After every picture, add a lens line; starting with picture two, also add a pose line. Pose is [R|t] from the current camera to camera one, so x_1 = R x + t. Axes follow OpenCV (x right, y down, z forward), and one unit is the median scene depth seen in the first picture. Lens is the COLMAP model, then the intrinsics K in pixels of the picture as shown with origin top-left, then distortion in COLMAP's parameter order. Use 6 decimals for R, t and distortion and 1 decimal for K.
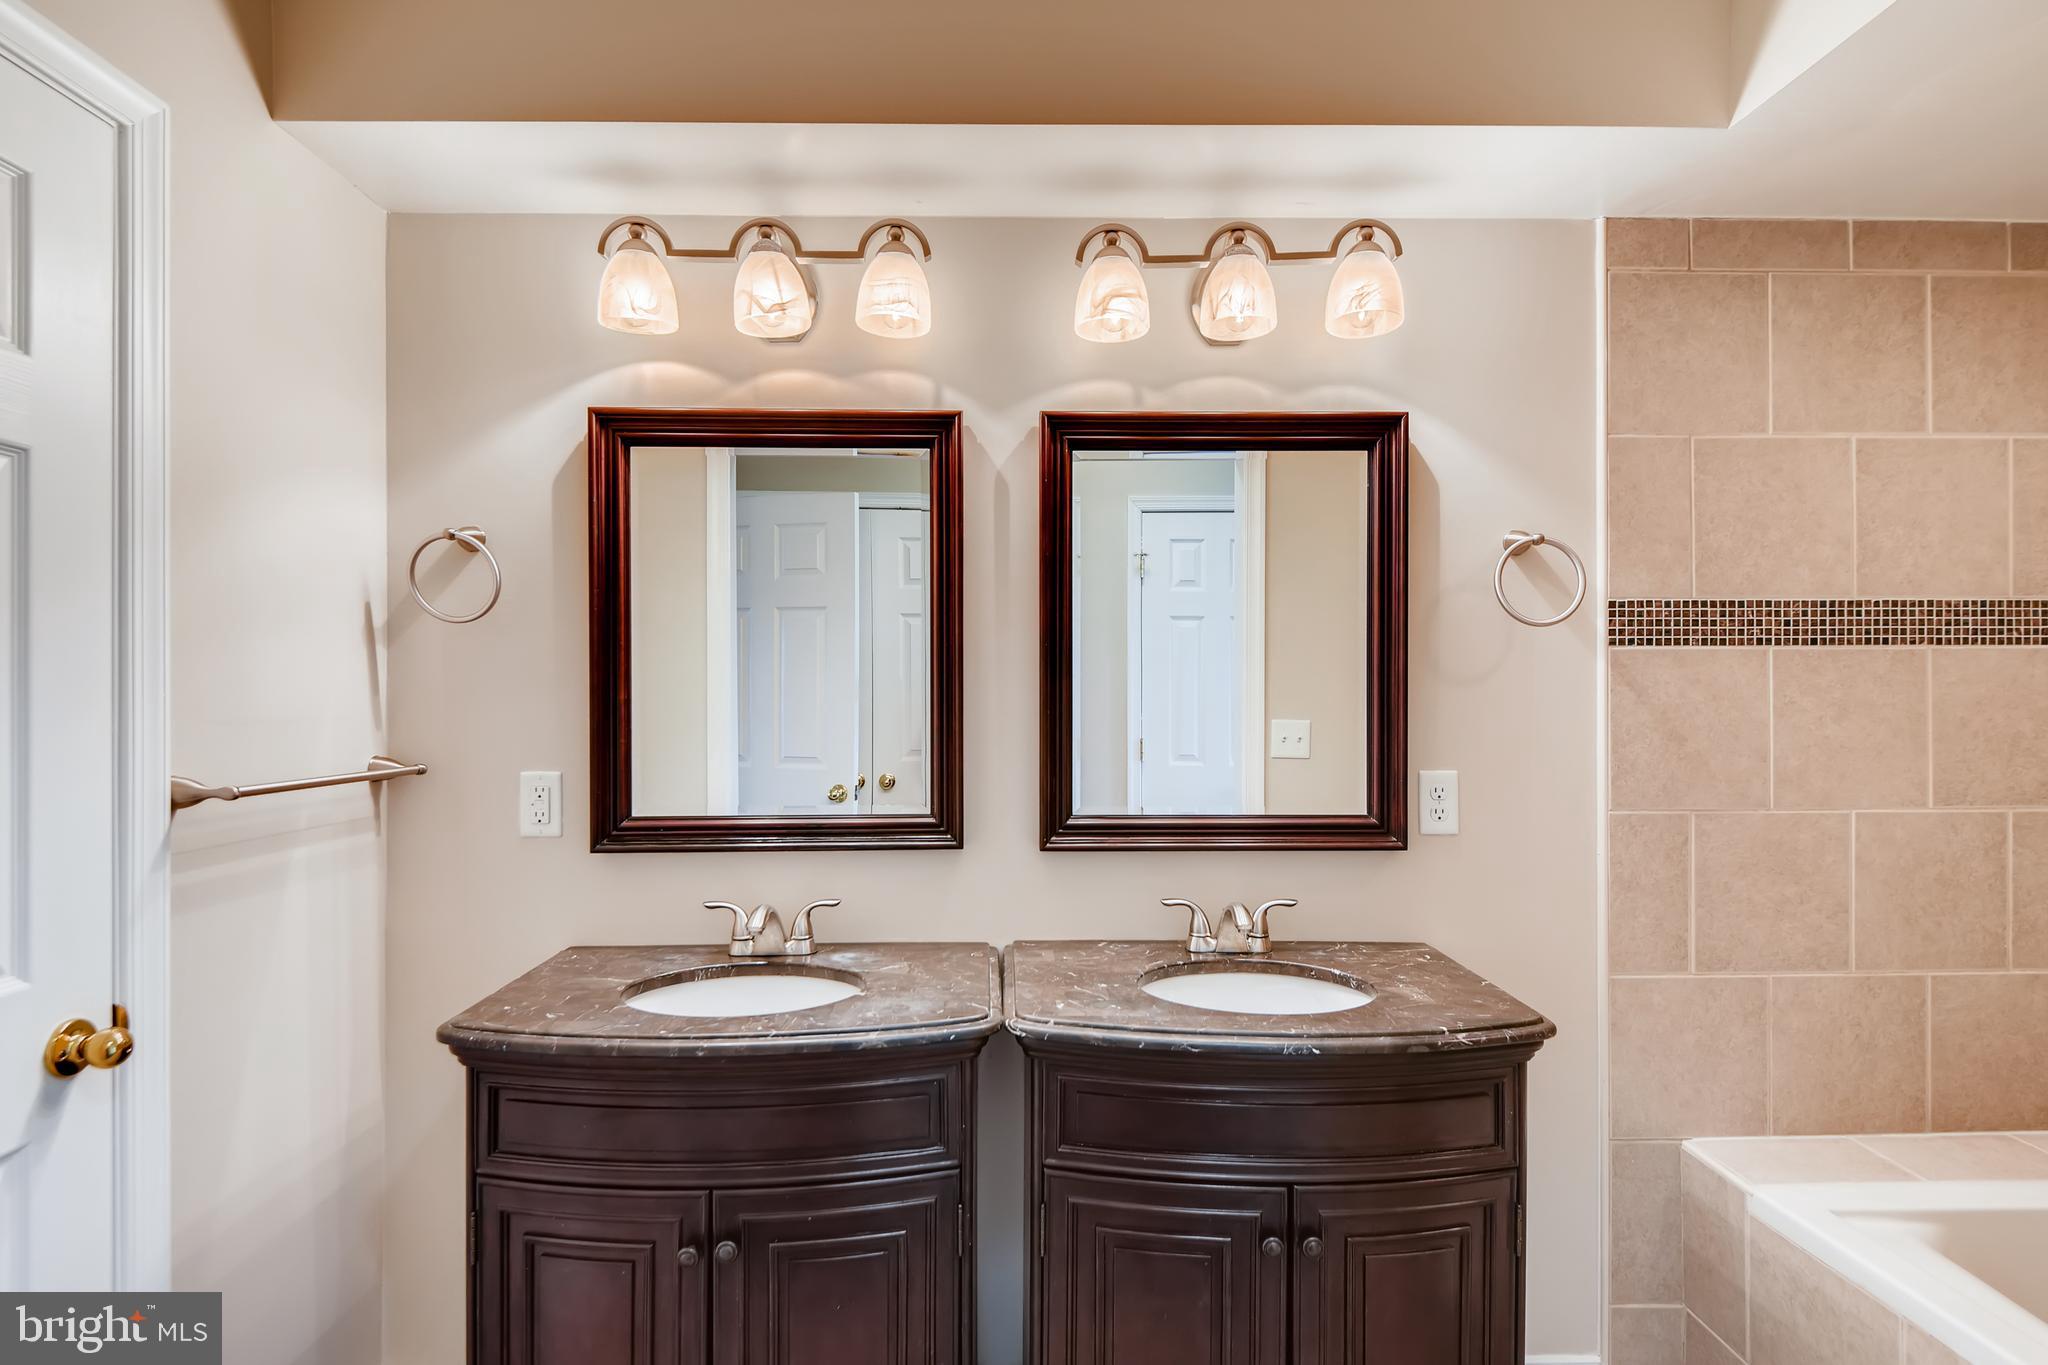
lens RADIAL K [[1032.9, 0, 1017.2], [0, 1032.9, 678.8], [0, 0, 1]] dist [0.015892, -0.012881]
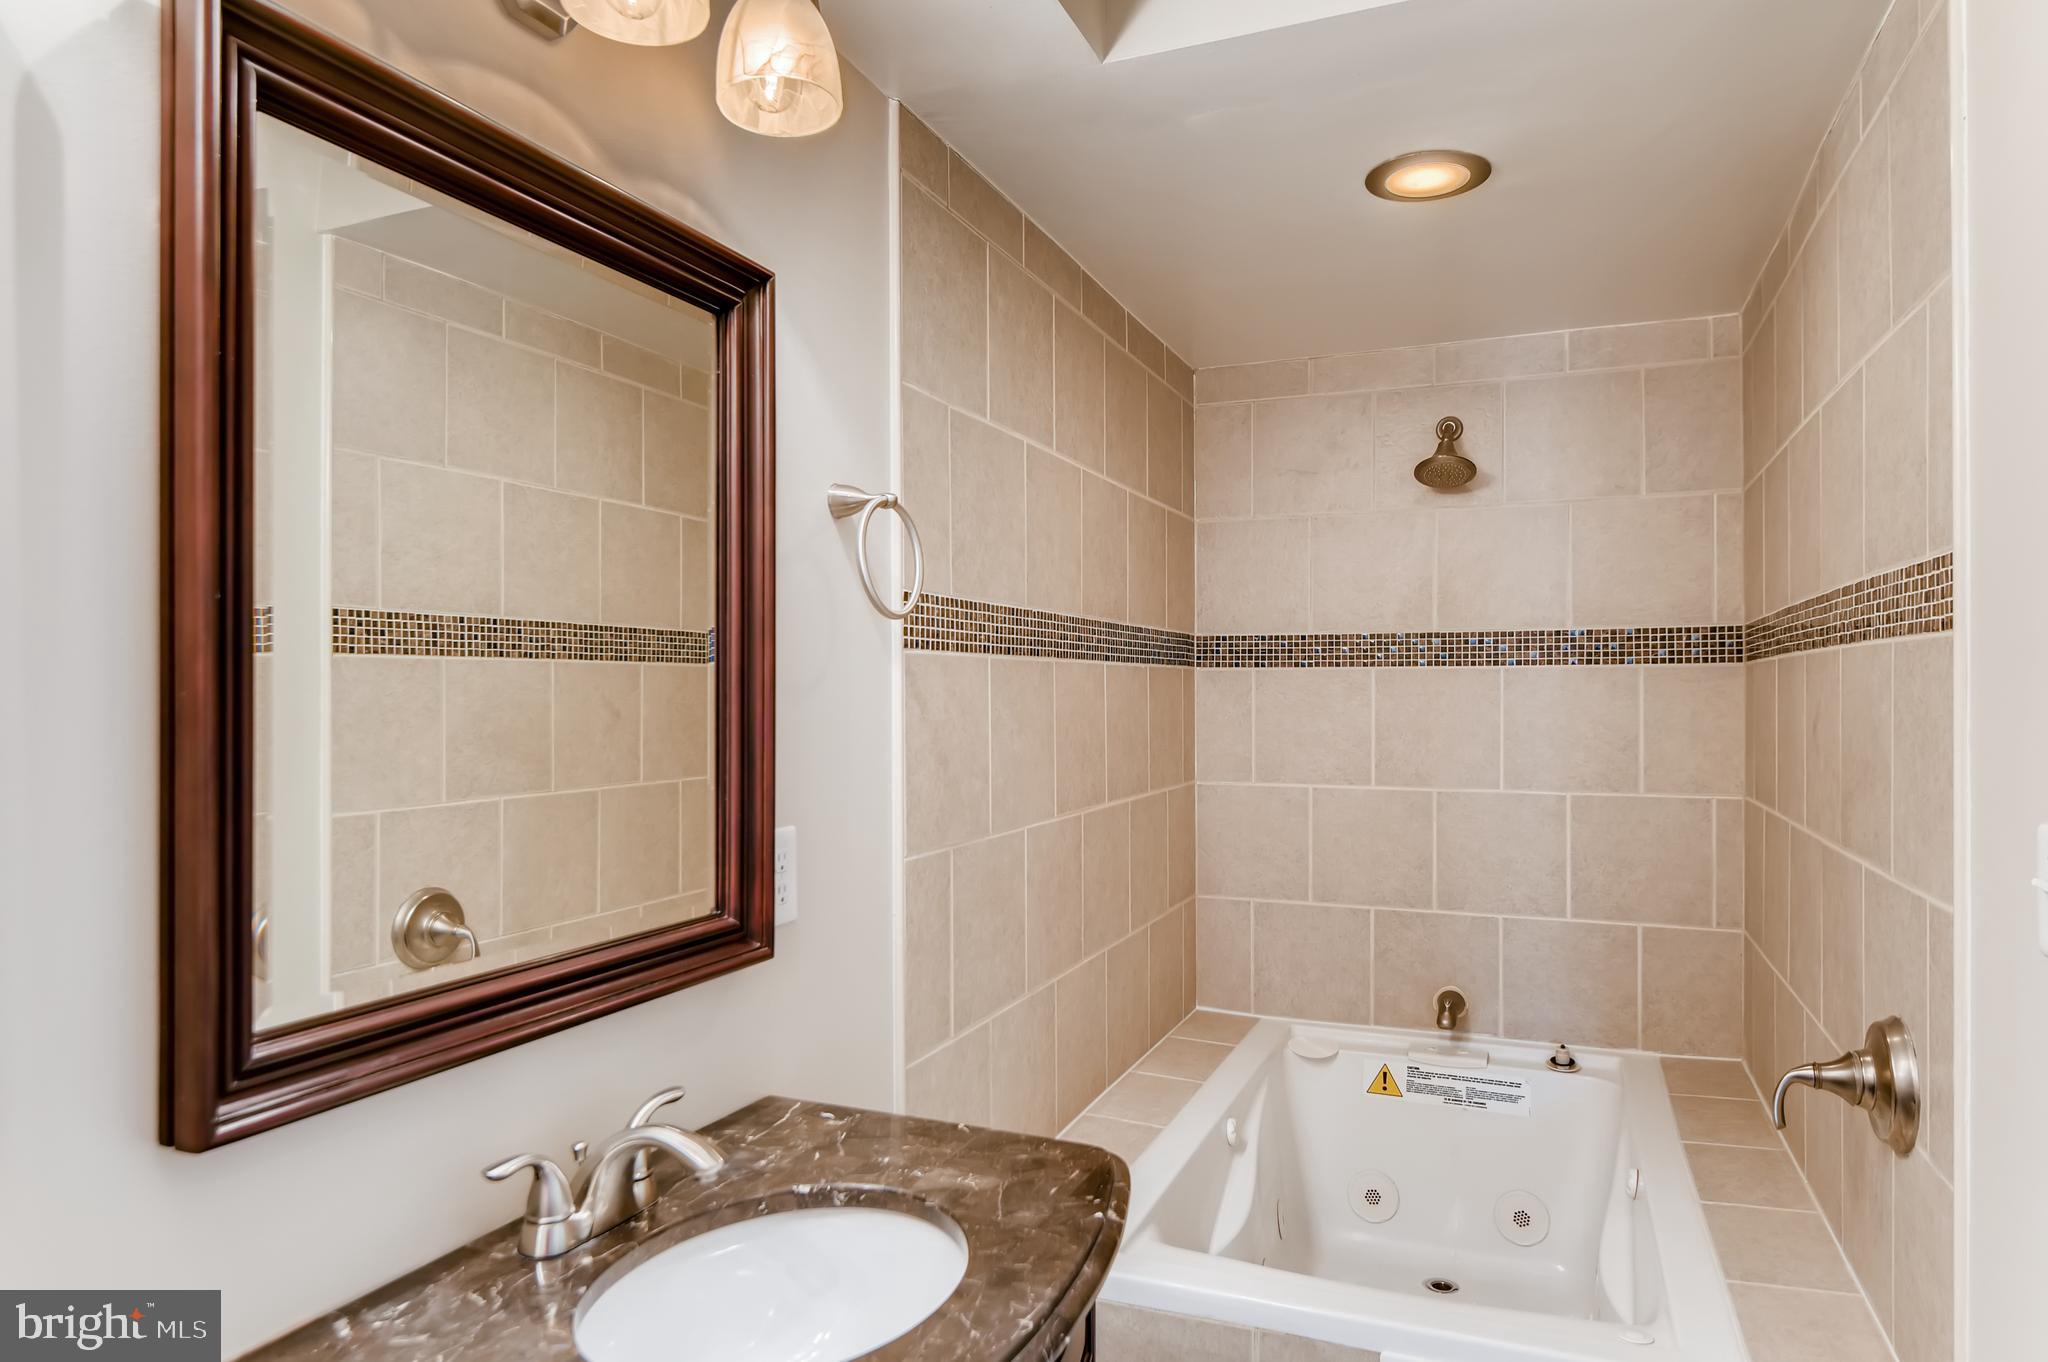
lens RADIAL K [[1231.3, 0, 1019.3], [0, 1231.3, 688.6], [0, 0, 1]] dist [-0.002674, -0.000862]
pose [[0.426254, 0.003651, 0.904596, -0.240783], [0.002512, 0.999983, -0.005220, 0.004185], [-0.904600, 0.004497, 0.426238, 0.531164]]
